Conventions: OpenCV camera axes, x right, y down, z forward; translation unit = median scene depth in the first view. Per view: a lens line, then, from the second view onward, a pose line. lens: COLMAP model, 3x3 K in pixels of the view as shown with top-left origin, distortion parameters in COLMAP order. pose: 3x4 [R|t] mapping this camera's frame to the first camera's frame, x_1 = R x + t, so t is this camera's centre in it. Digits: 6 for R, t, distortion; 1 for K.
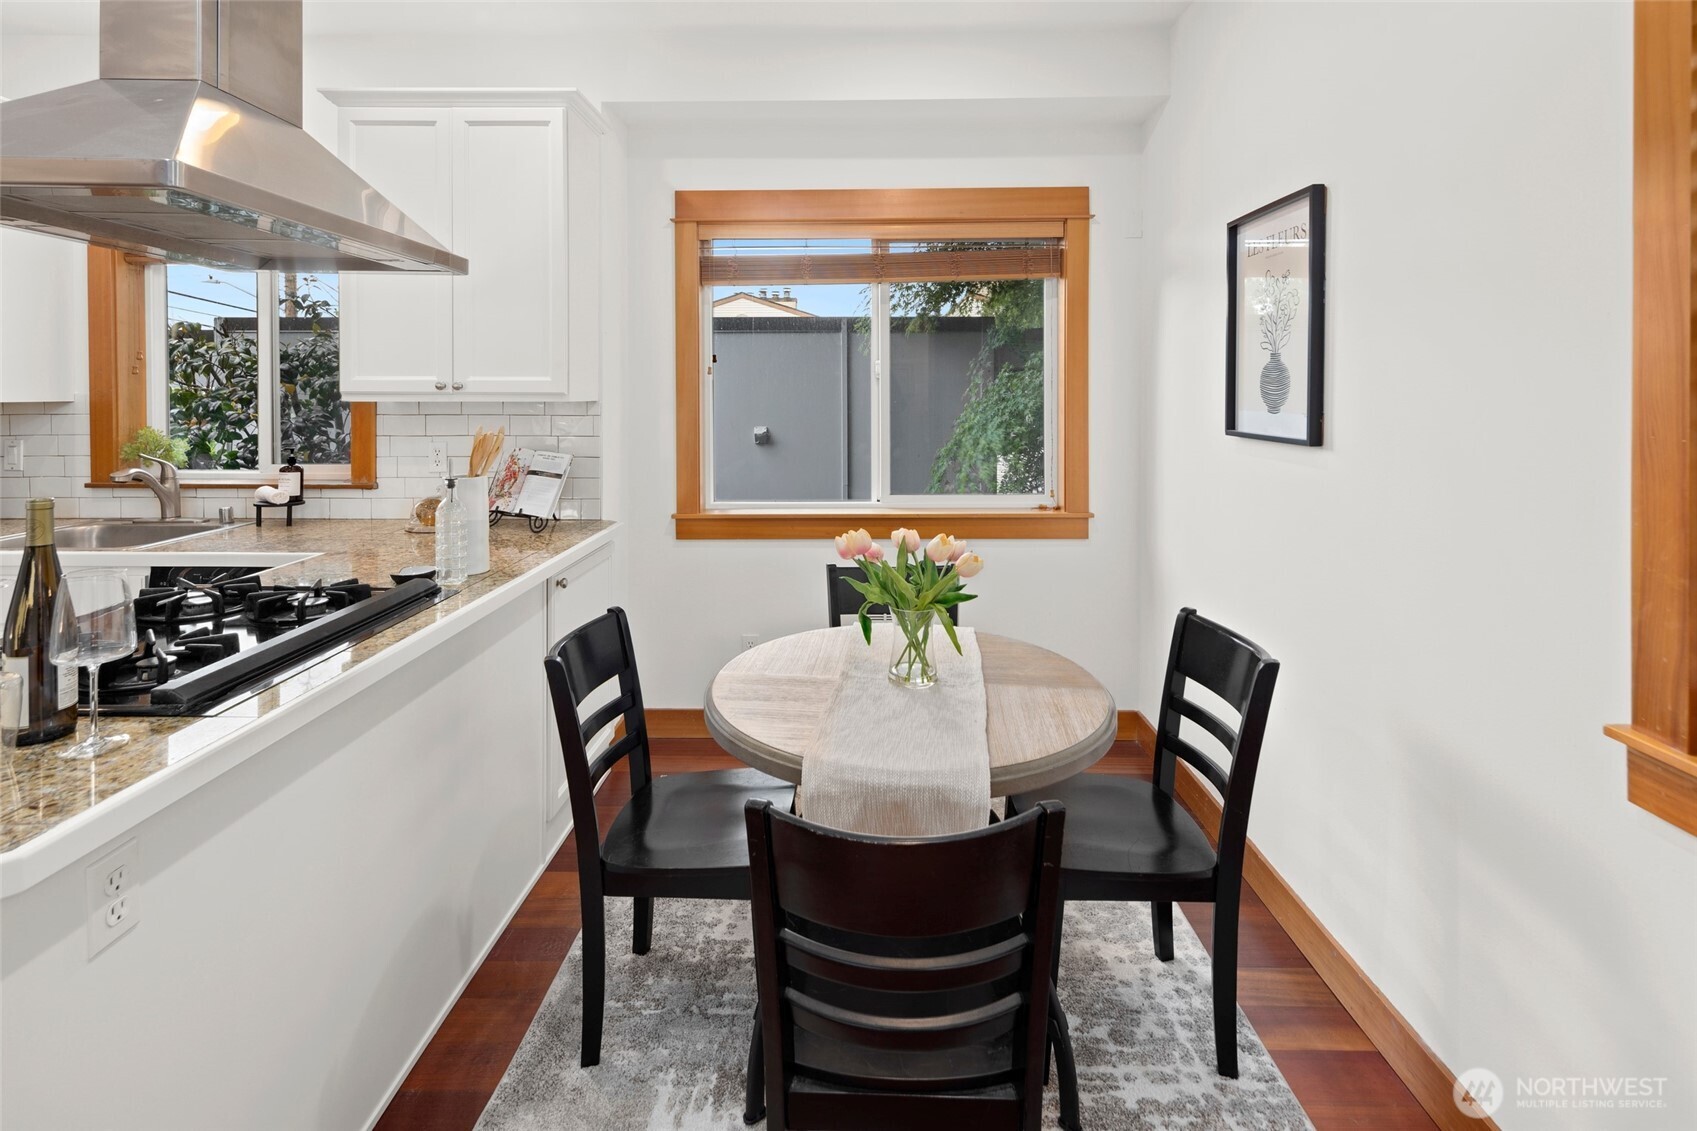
lens RADIAL K [[821.5, 0, 846.0], [0, 821.5, 398.2], [0, 0, 1]] dist [0.003749, -0.000106]
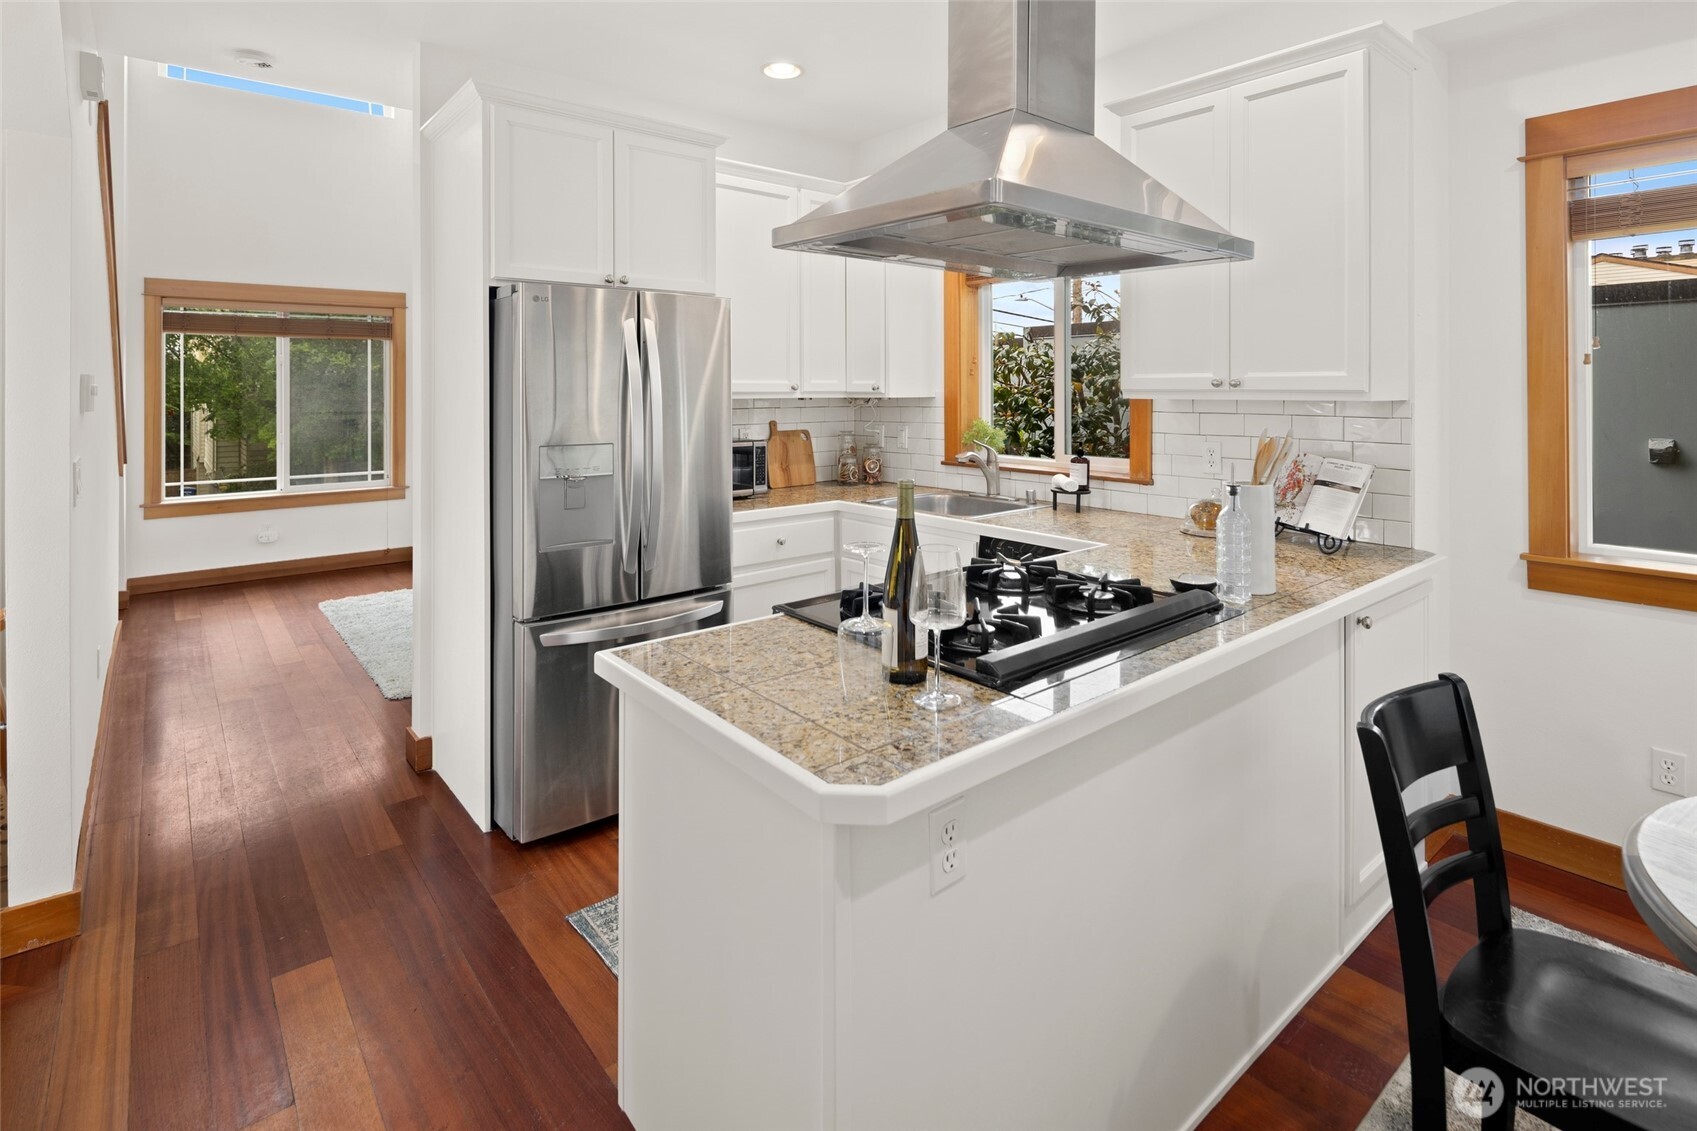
lens RADIAL K [[821.5, 0, 846.0], [0, 821.5, 398.2], [0, 0, 1]] dist [0.003749, -0.000106]
pose [[0.647399, 0.007259, -0.762117, -0.049070], [-0.004677, 0.999974, 0.005552, -0.000940], [0.762137, -0.000030, 0.647416, 0.063549]]
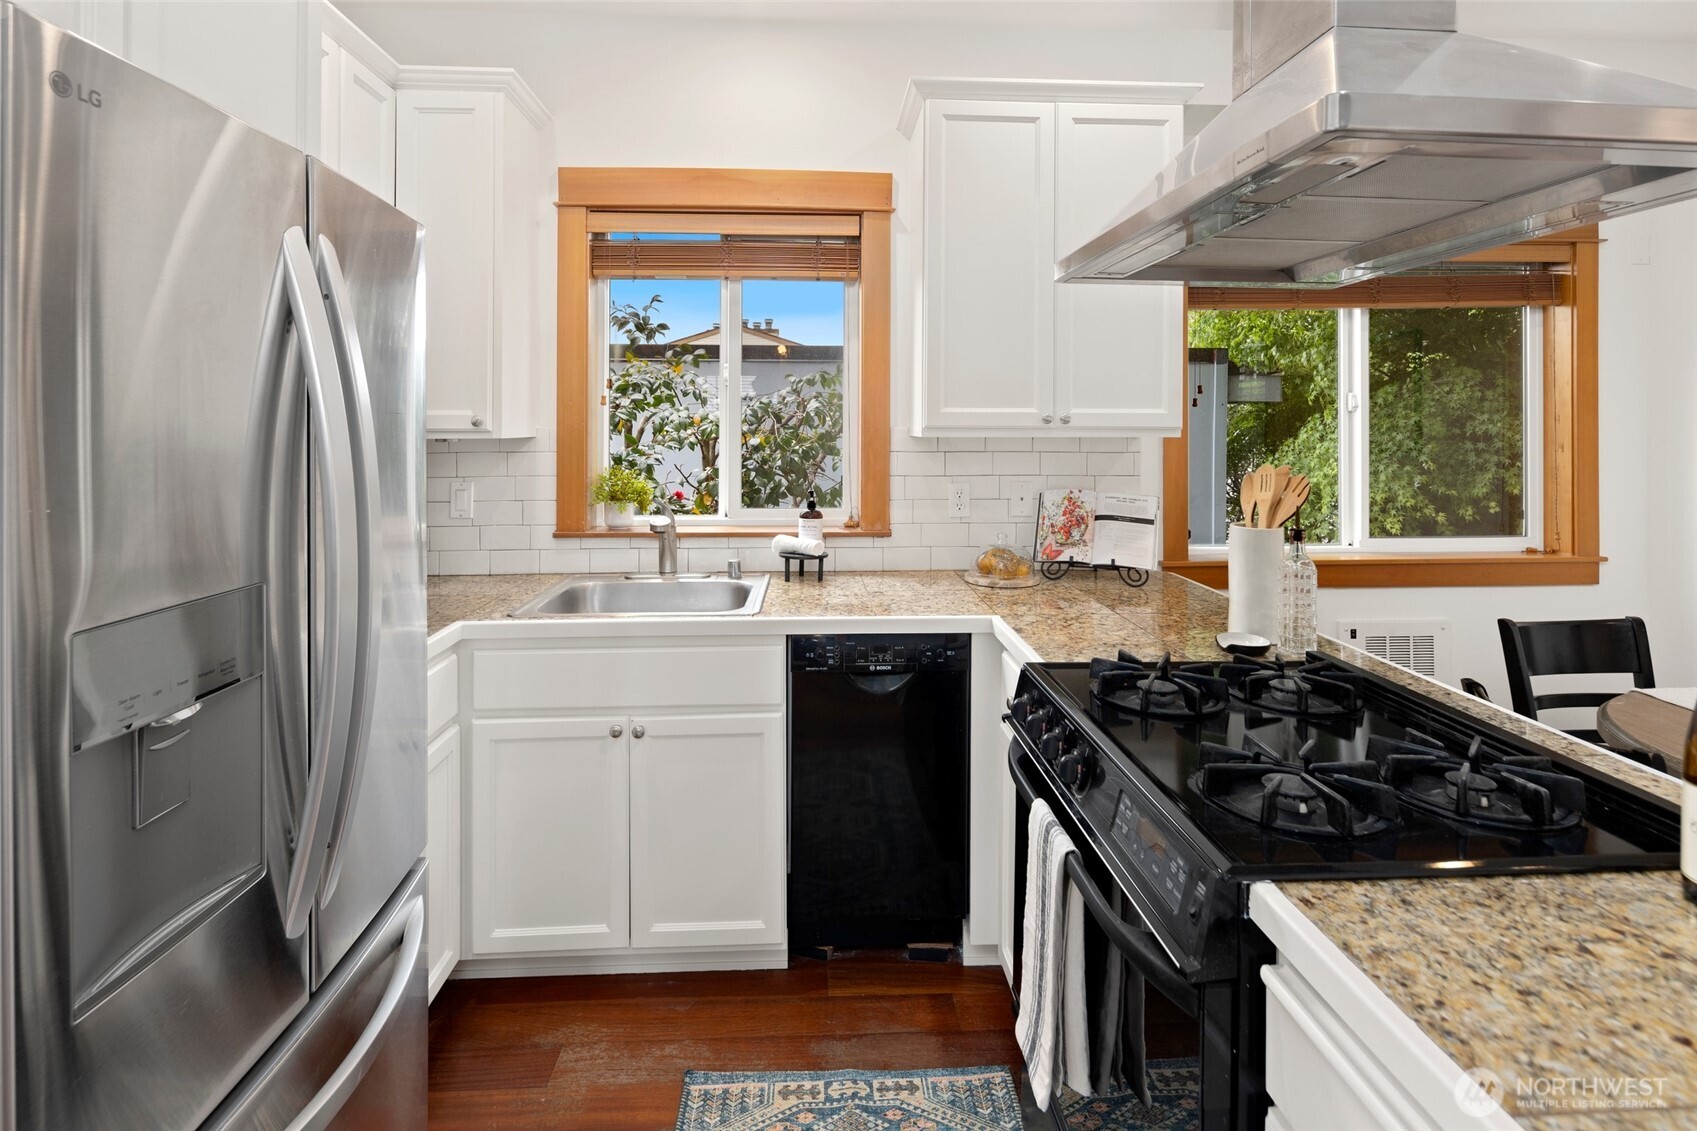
lens RADIAL K [[827.3, 0, 844.5], [0, 827.3, 416.8], [0, 0, 1]] dist [0.002913, 0.000176]
pose [[0.997746, 0.002592, 0.067048, -0.763442], [-0.001449, 0.999853, -0.017084, -0.002312], [-0.067082, 0.016948, 0.997603, 0.139337]]
